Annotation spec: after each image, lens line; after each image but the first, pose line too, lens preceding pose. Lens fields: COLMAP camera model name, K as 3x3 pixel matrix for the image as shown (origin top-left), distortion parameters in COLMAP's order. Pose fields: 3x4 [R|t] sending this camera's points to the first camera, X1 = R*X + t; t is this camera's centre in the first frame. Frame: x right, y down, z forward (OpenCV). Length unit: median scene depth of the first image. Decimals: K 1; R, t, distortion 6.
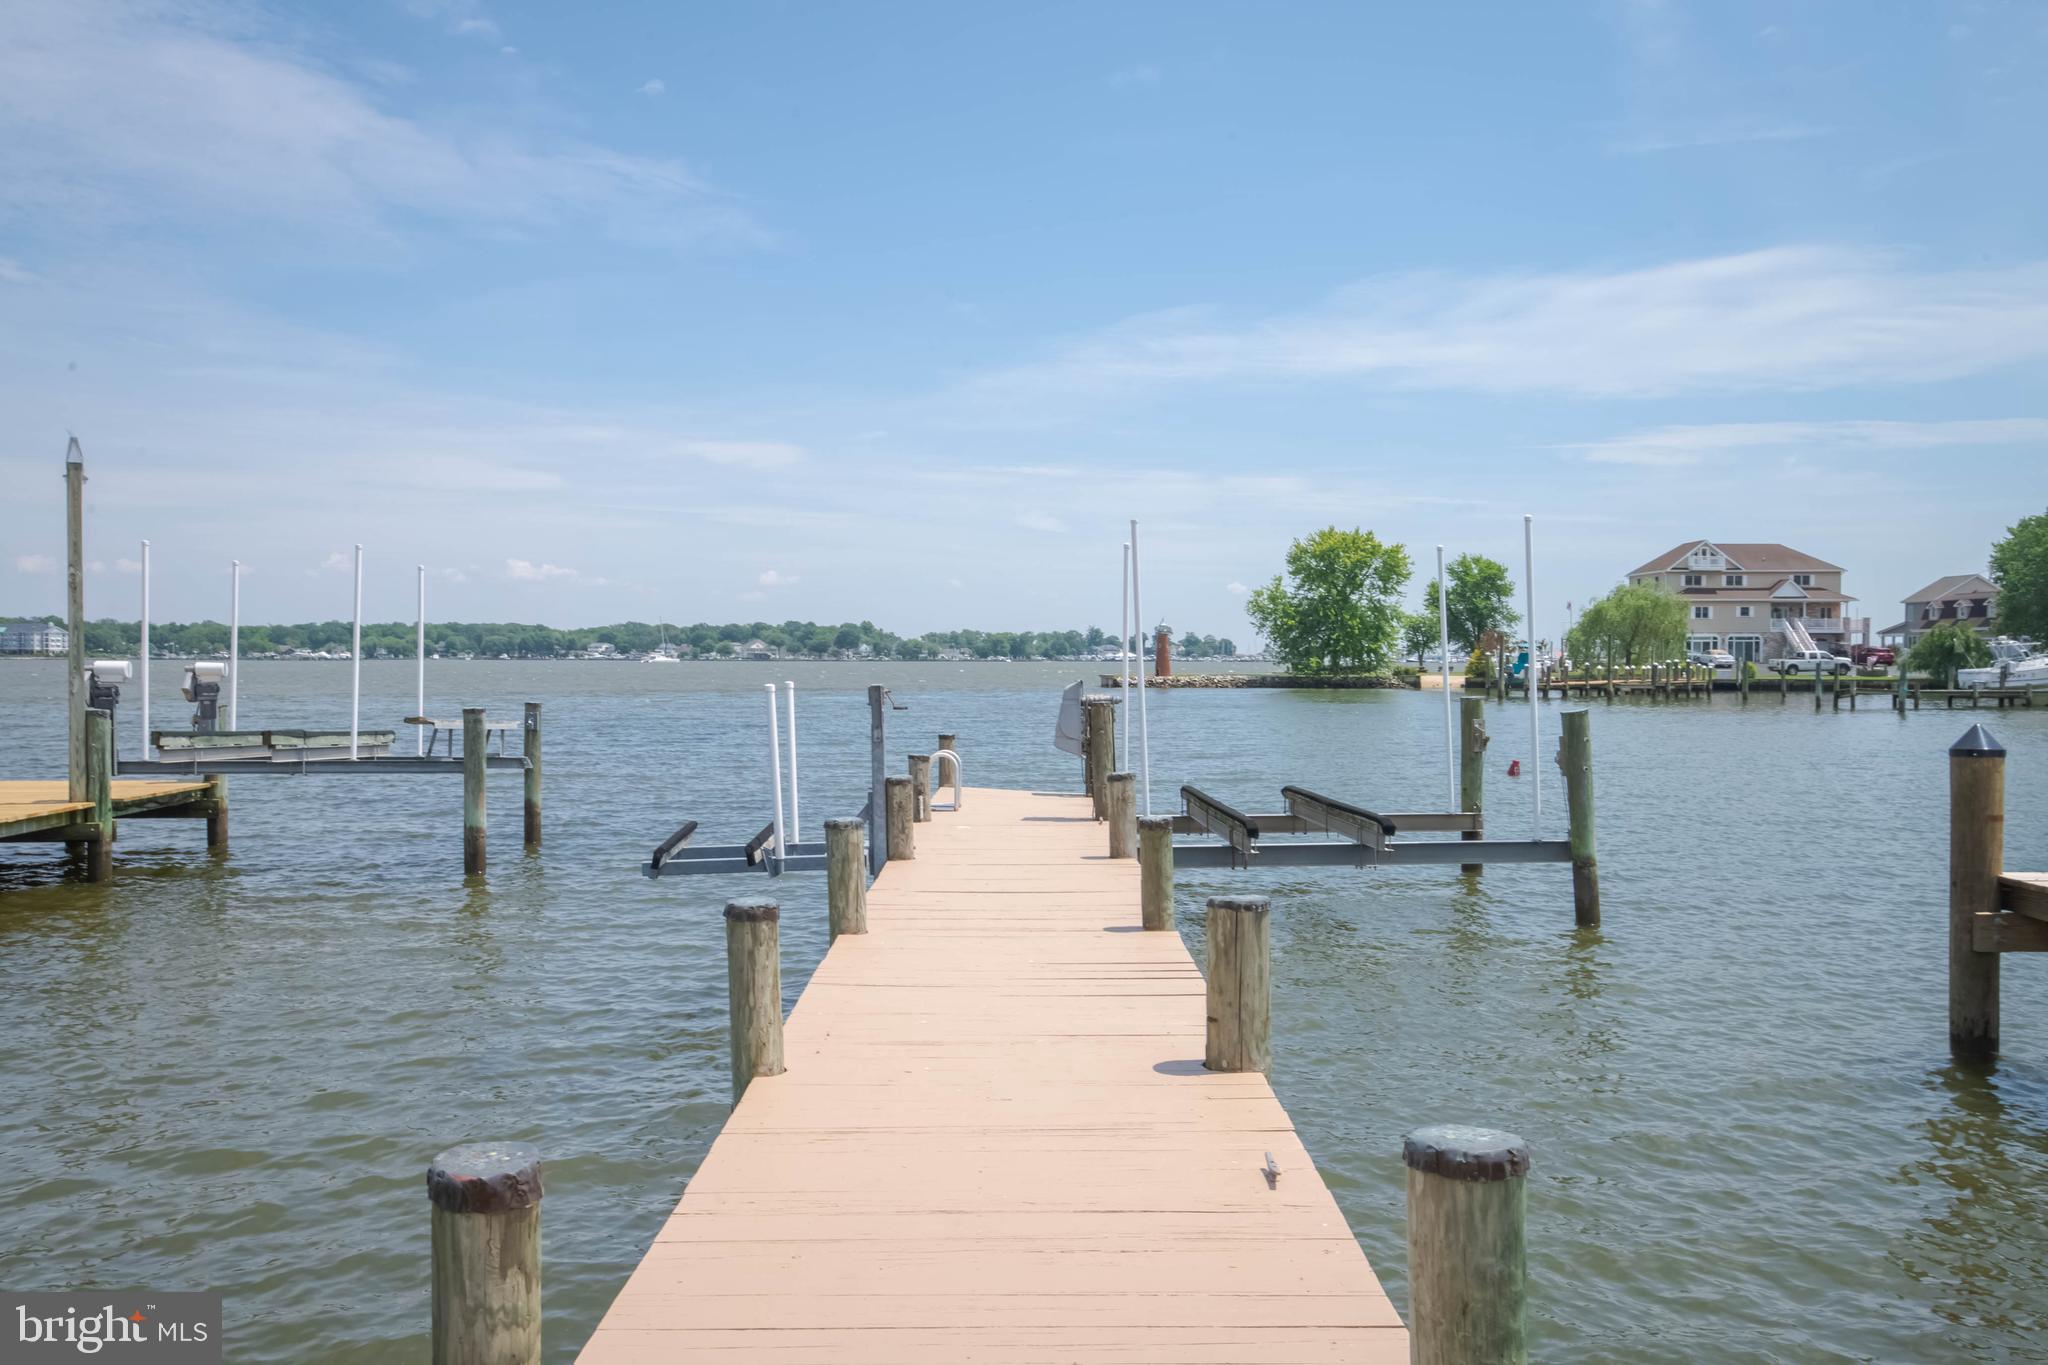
lens RADIAL K [[1756.7, 0, 1024.0], [0, 1756.7, 682.5], [0, 0, 1]] dist [0.009256, 0.000006]
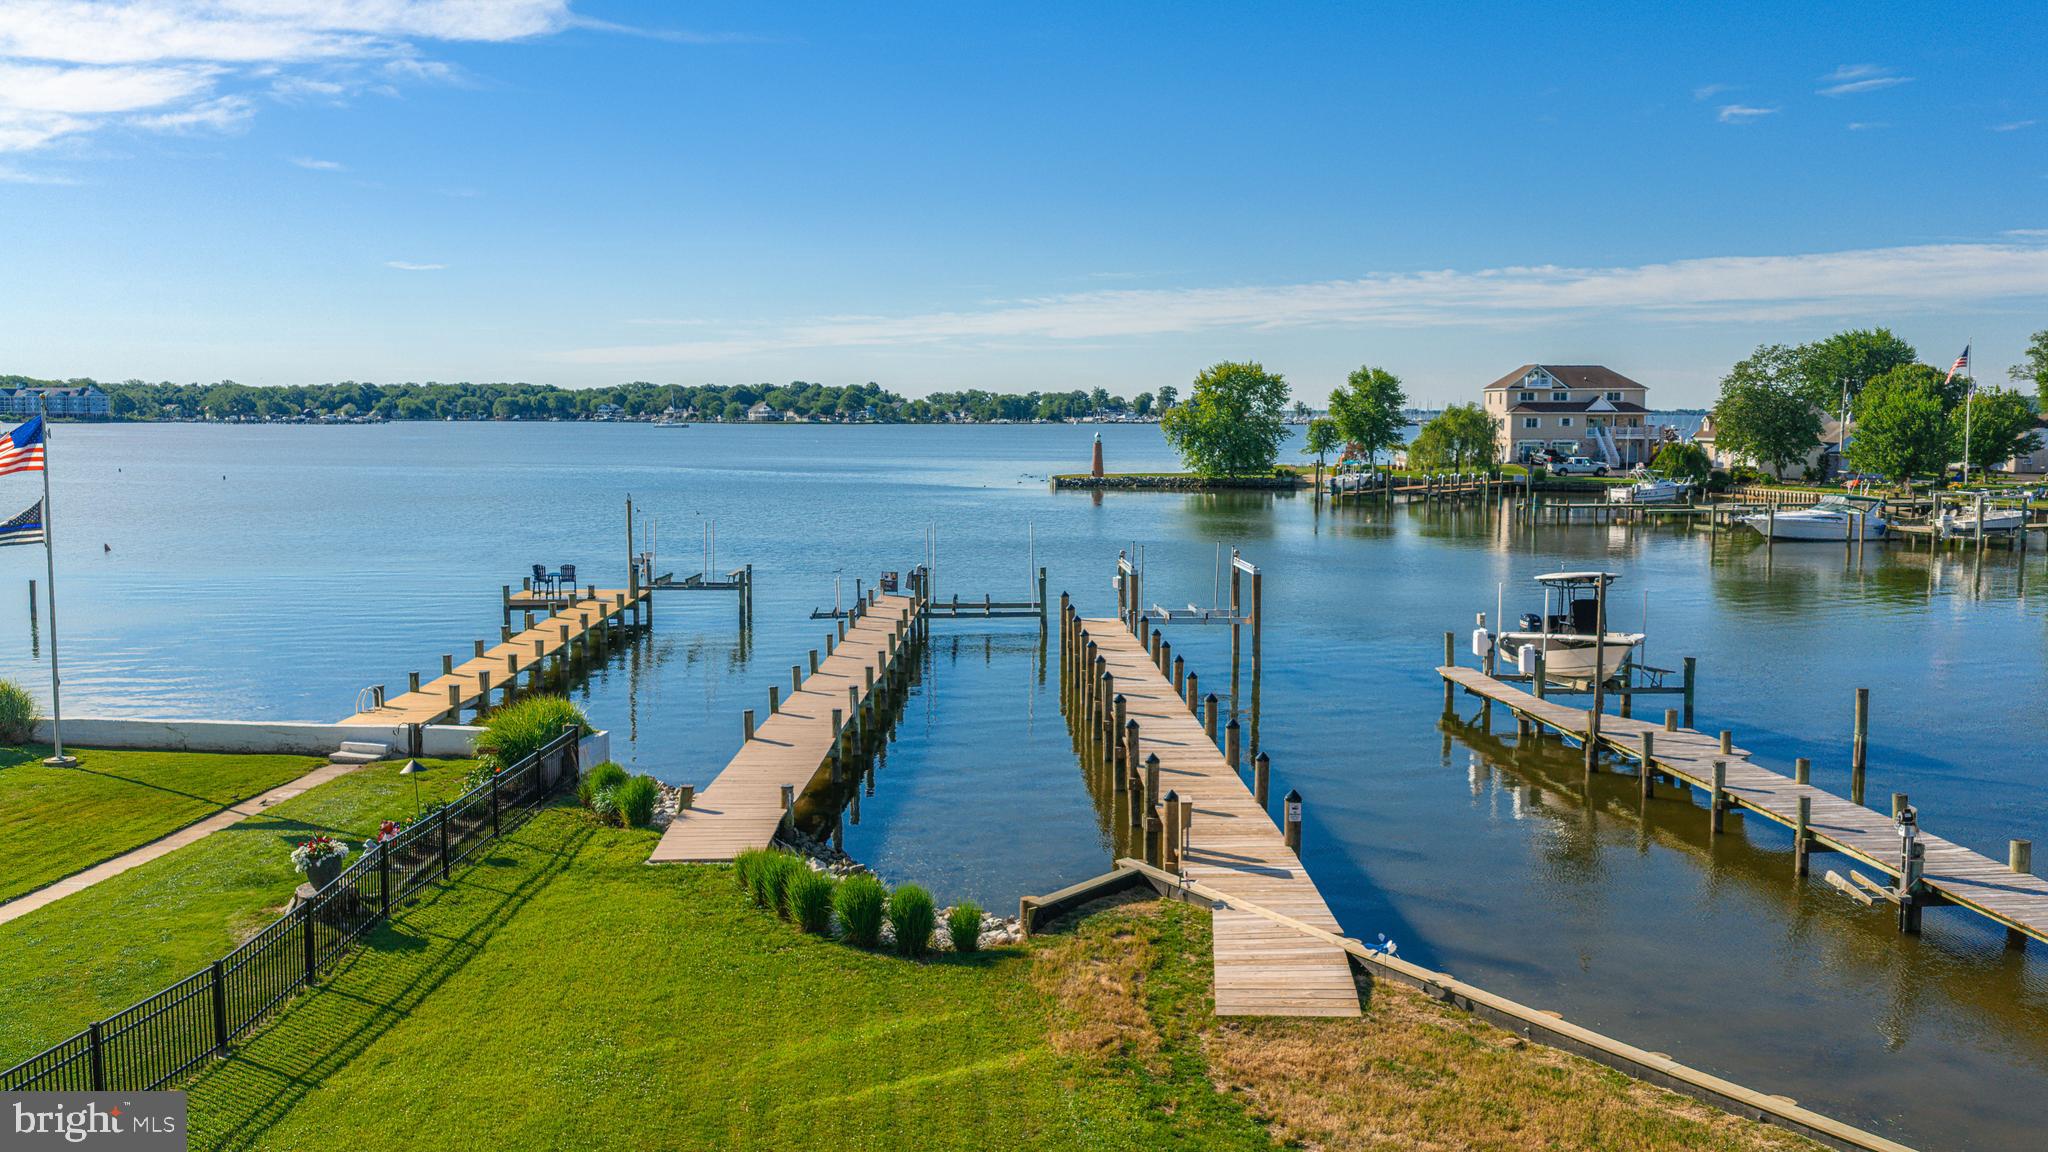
lens RADIAL K [[1743.0, 0, 1024.0], [0, 1743.0, 576.0], [0, 0, 1]] dist [0.012776, 0.002638]
pose [[0.999992, 0.002219, -0.003380, 0.025518], [-0.001953, 0.997038, 0.076881, -0.025096], [0.003541, -0.076874, 0.997035, -0.250854]]
